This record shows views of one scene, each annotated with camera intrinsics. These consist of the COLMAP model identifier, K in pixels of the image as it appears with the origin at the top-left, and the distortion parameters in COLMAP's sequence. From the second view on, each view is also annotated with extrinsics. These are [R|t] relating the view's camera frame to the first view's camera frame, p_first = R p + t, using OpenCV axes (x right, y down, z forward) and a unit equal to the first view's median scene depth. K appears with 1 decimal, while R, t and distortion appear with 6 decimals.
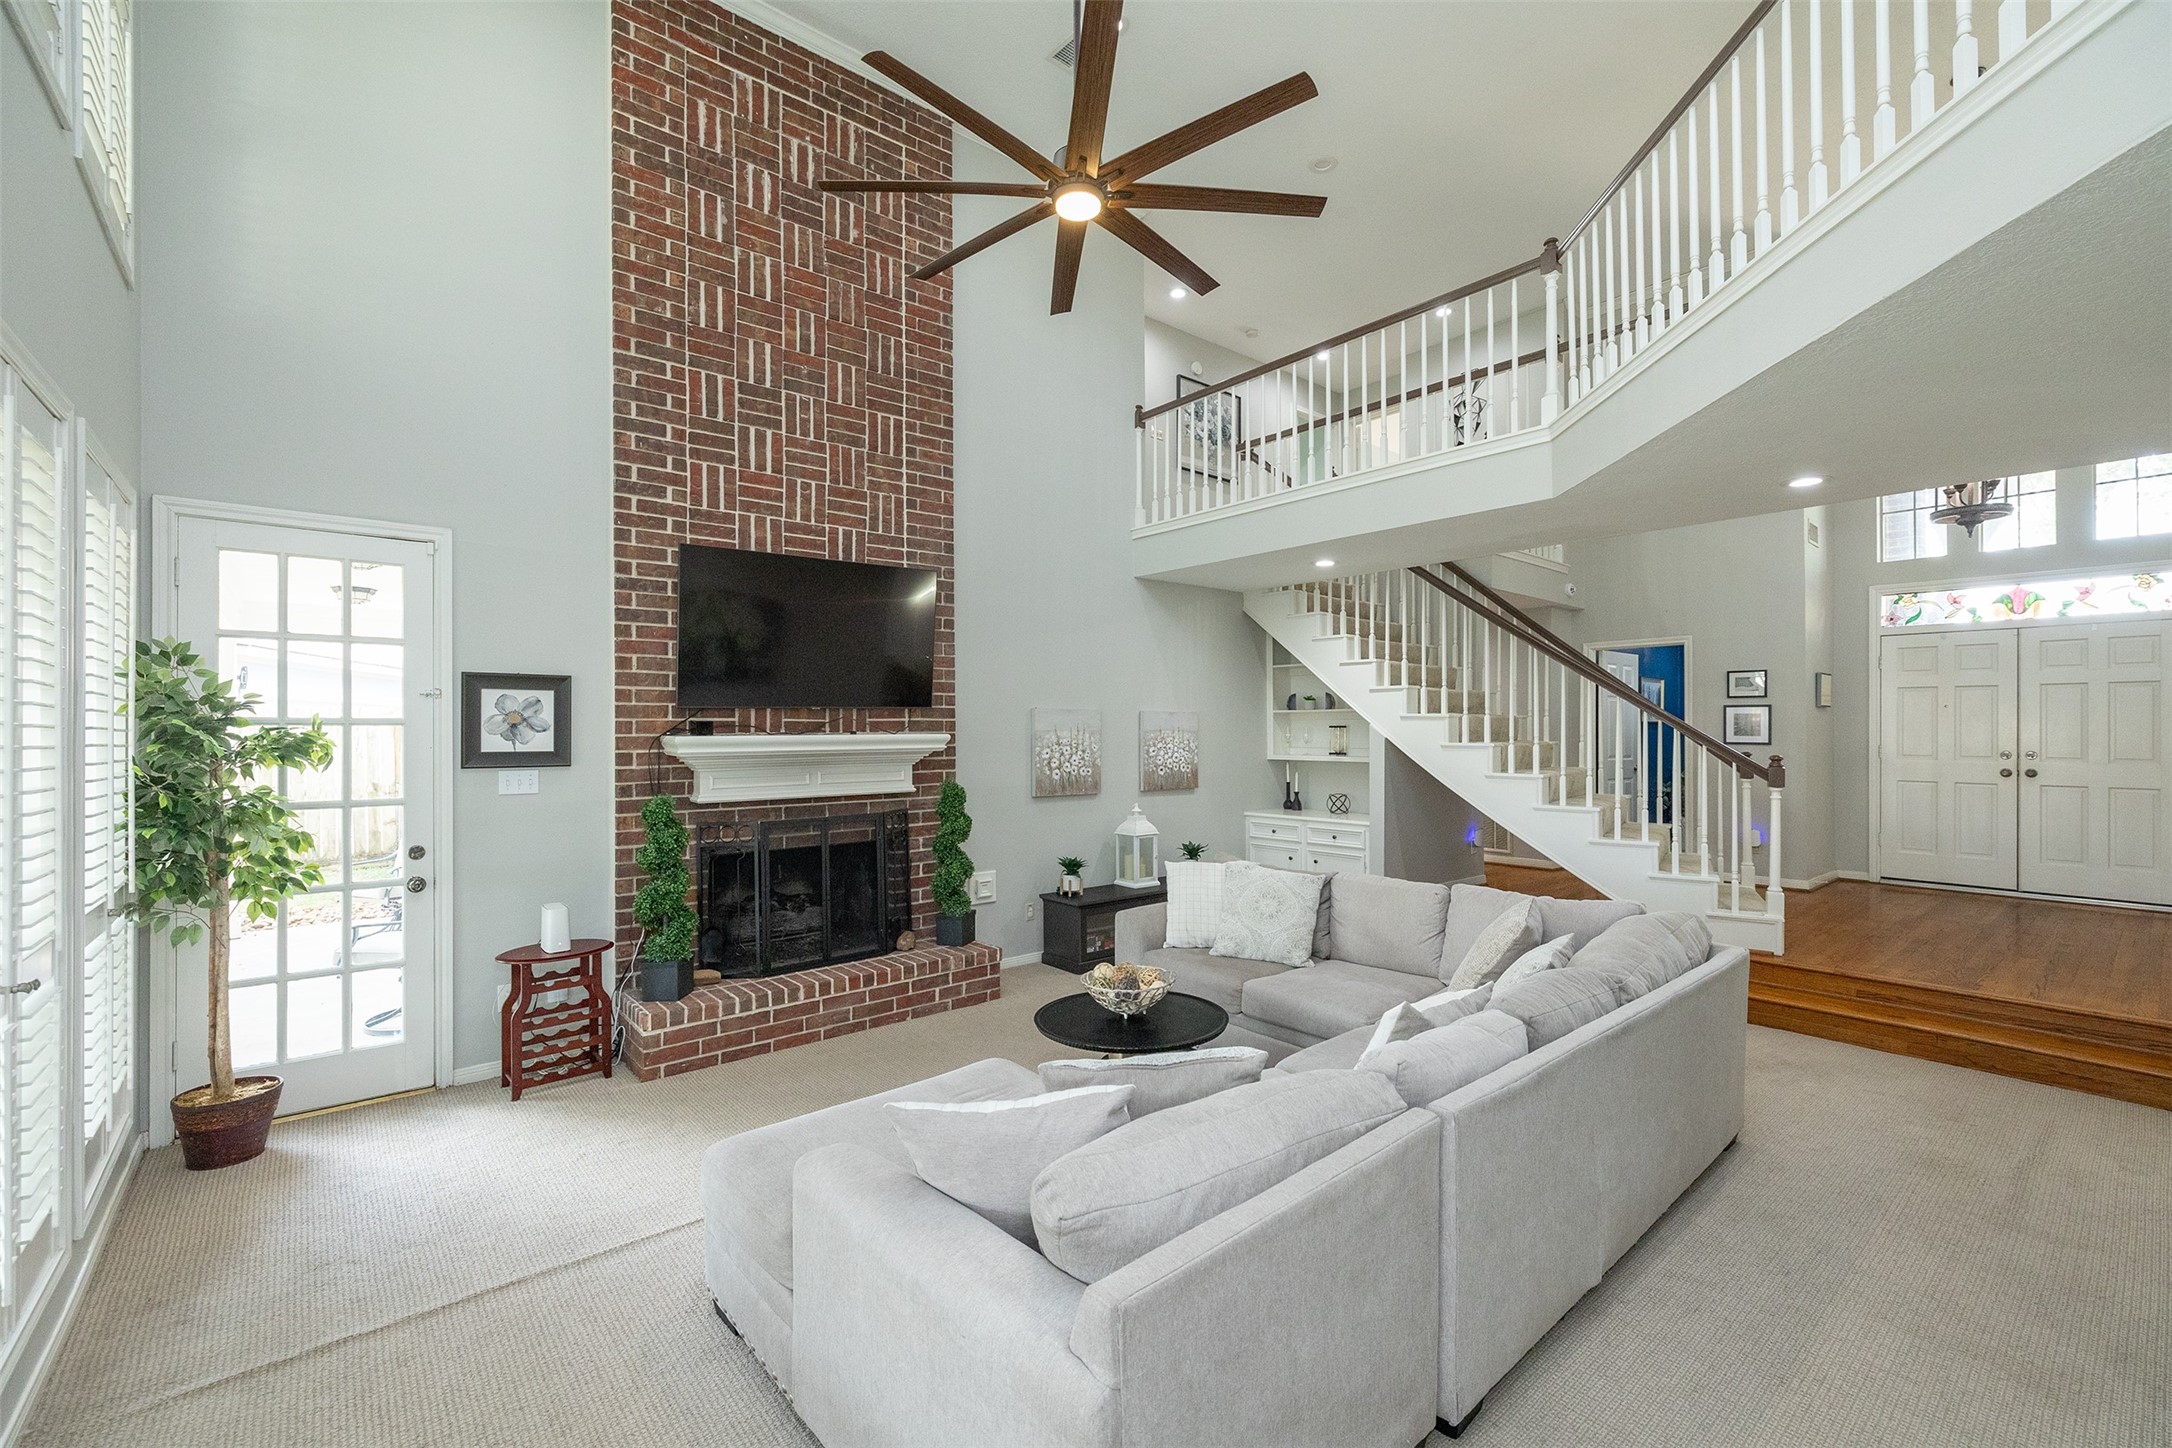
lens RADIAL K [[910.0, 0, 1101.3], [0, 910.0, 725.7], [0, 0, 1]] dist [0.001443, 0.000196]
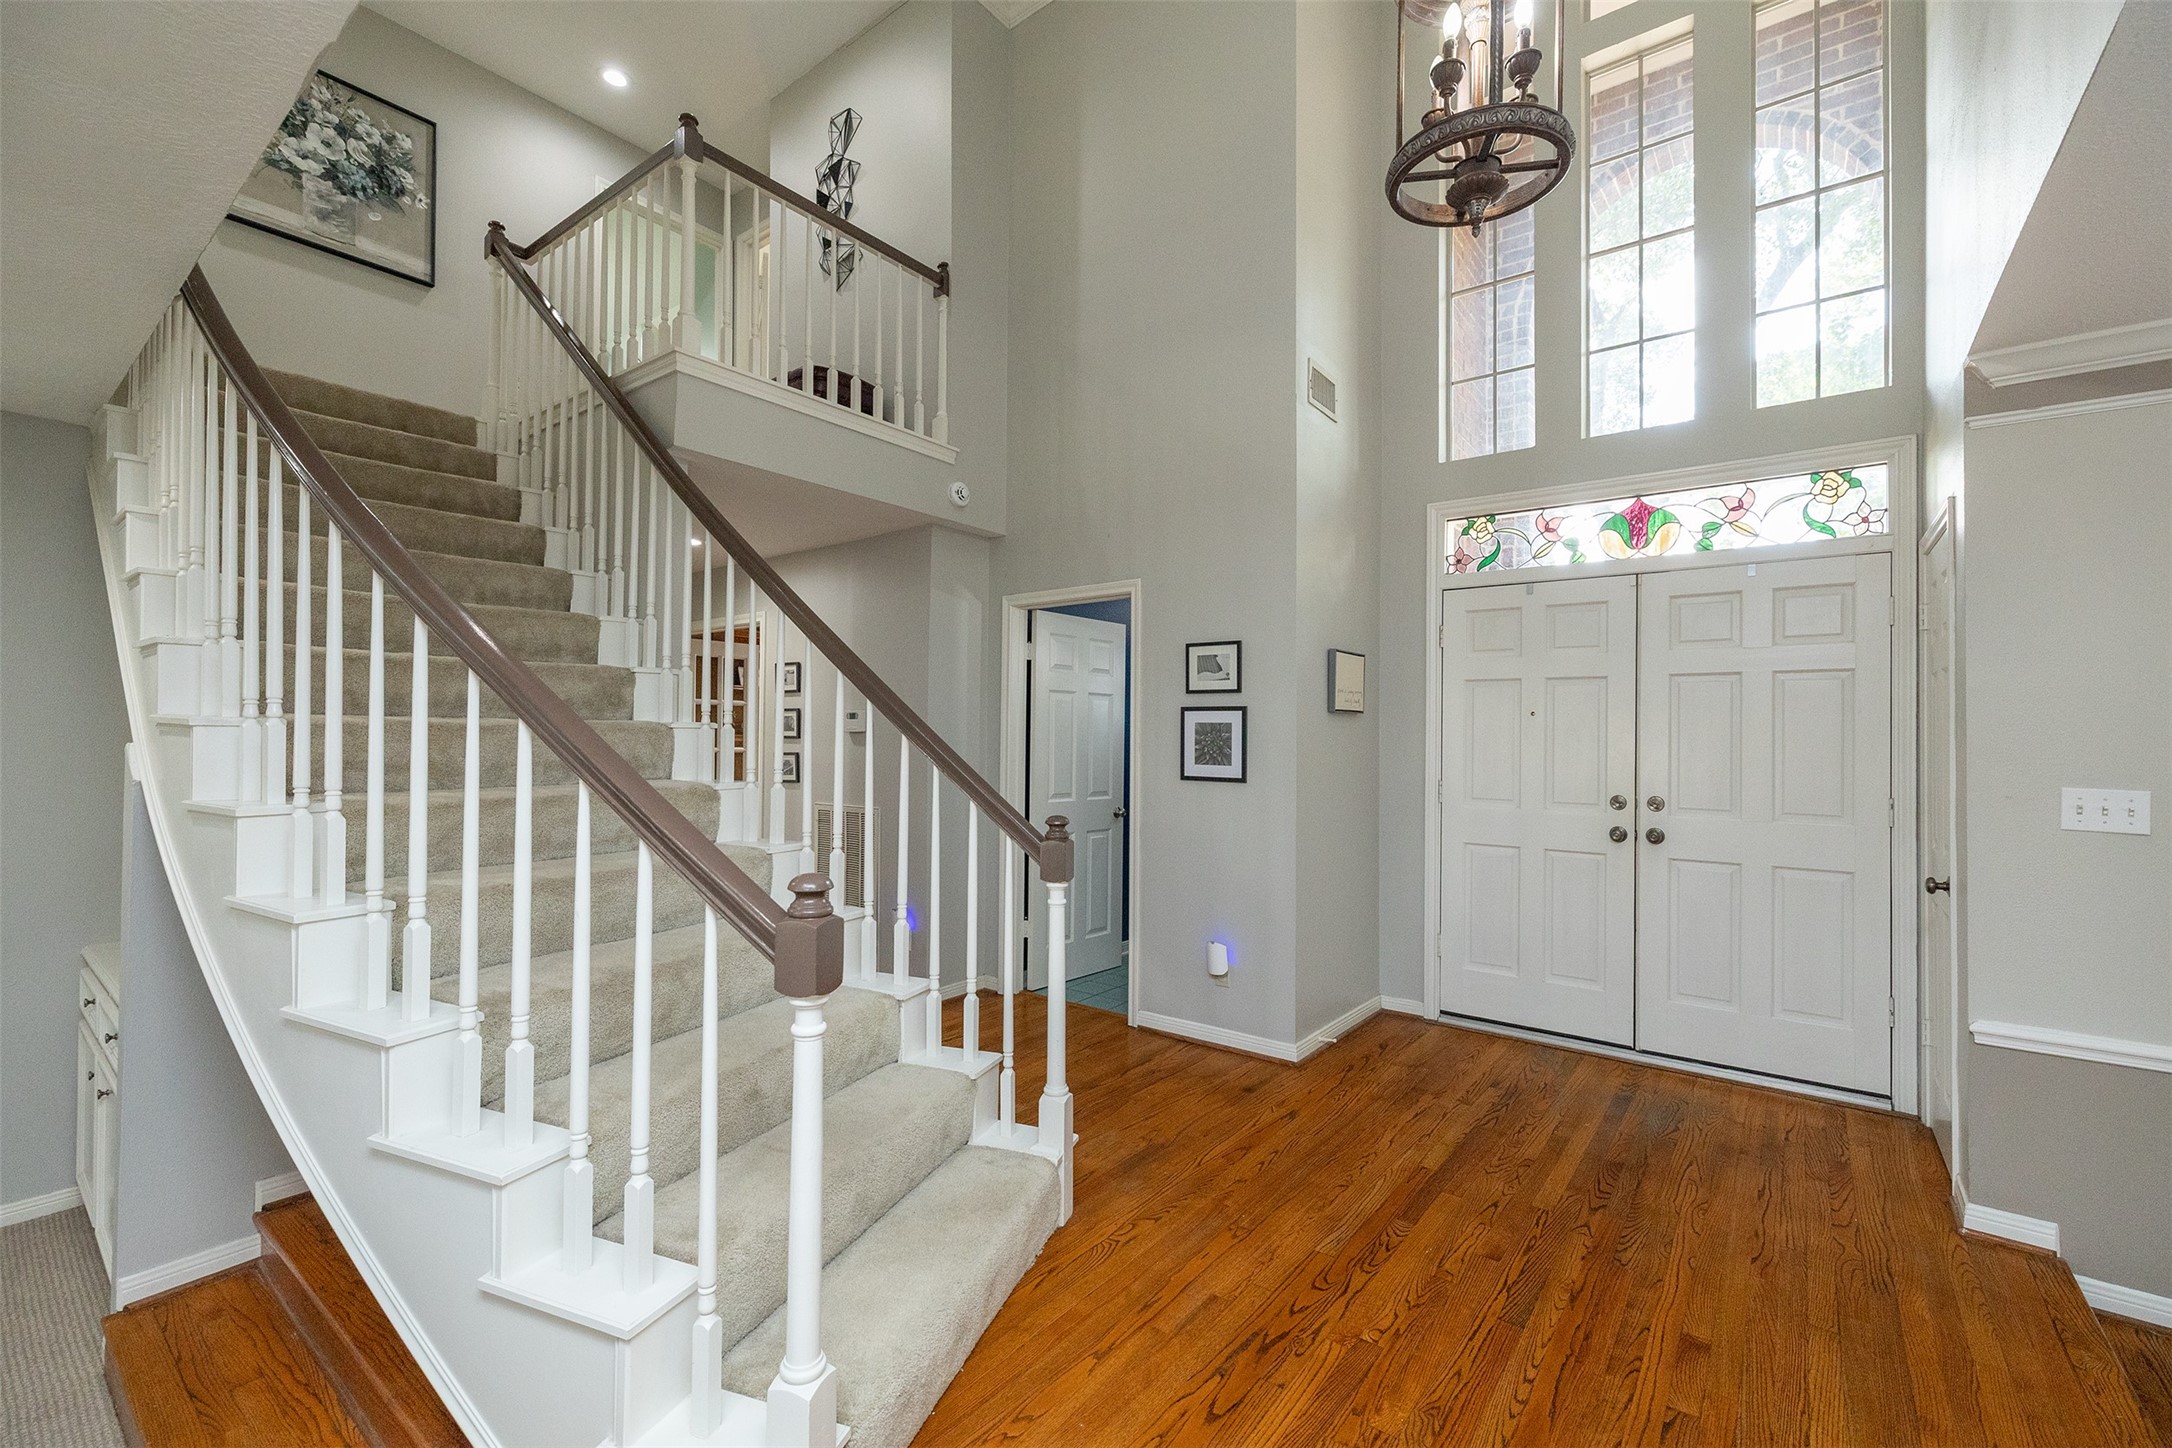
lens RADIAL K [[910.0, 0, 1093.1], [0, 910.0, 726.6], [0, 0, 1]] dist [0.001443, 0.000196]
pose [[0.977421, 0.009891, 0.211071, 0.848986], [-0.008998, 0.999946, -0.005190, -0.012340], [-0.211111, 0.003173, 0.977457, 0.793449]]
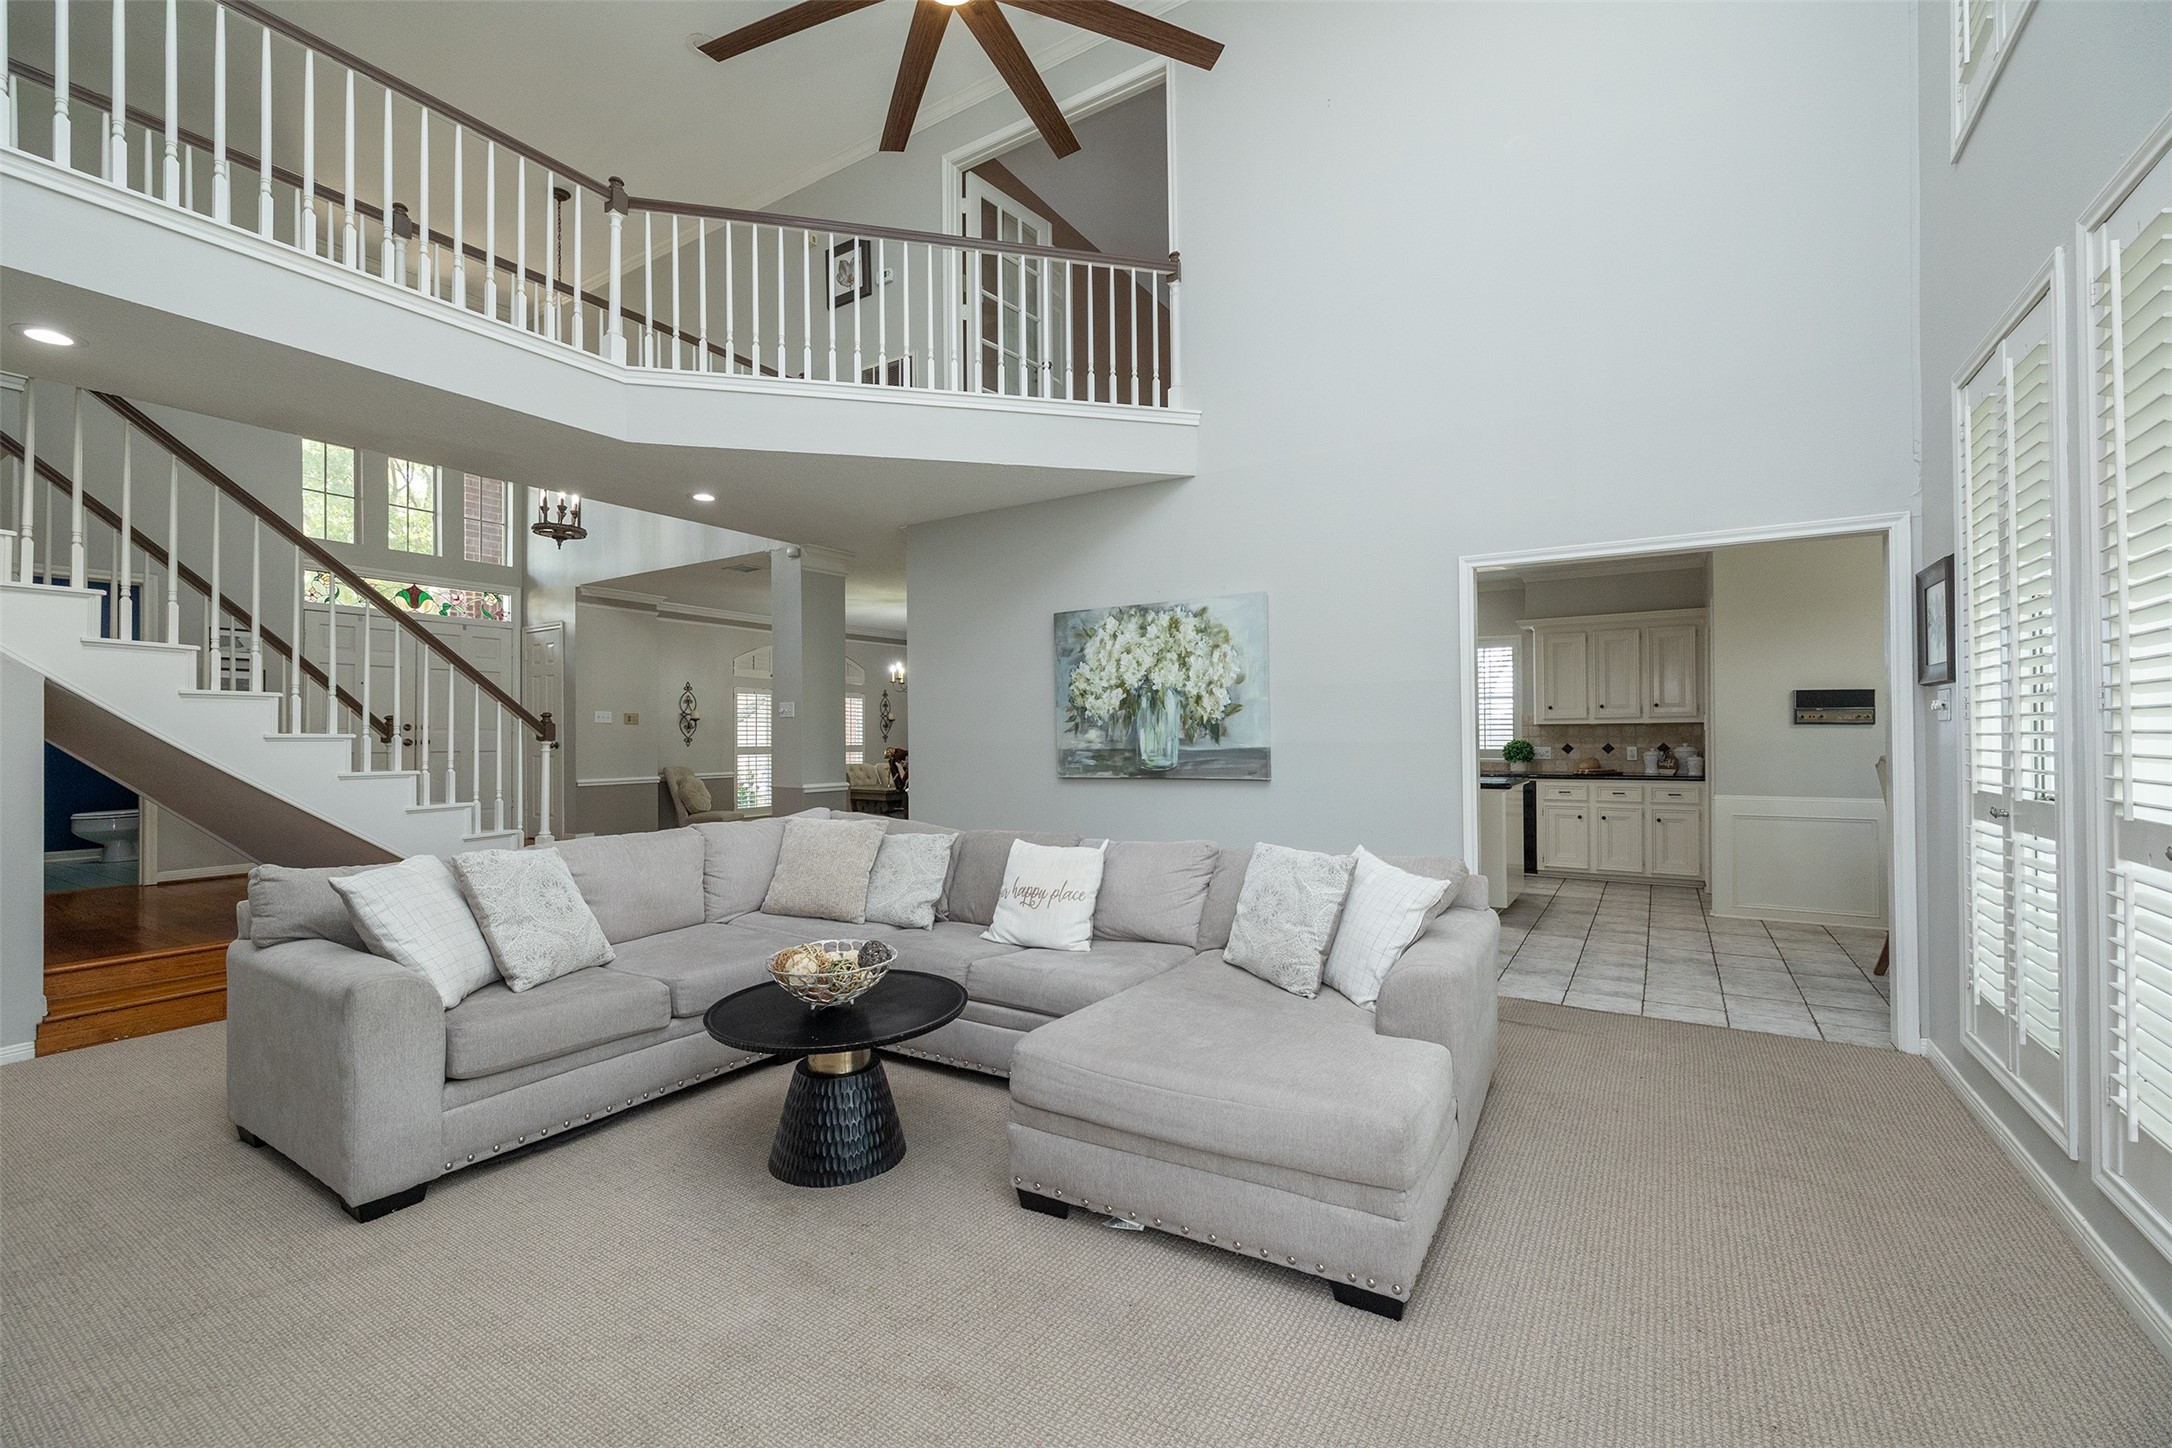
lens RADIAL K [[910.0, 0, 1091.0], [0, 910.0, 727.1], [0, 0, 1]] dist [0.001443, 0.000196]
pose [[-0.301199, 0.012859, 0.953475, -0.578092], [0.001810, 0.999915, -0.012913, 0.073930], [-0.953560, -0.002163, -0.301197, 0.778627]]
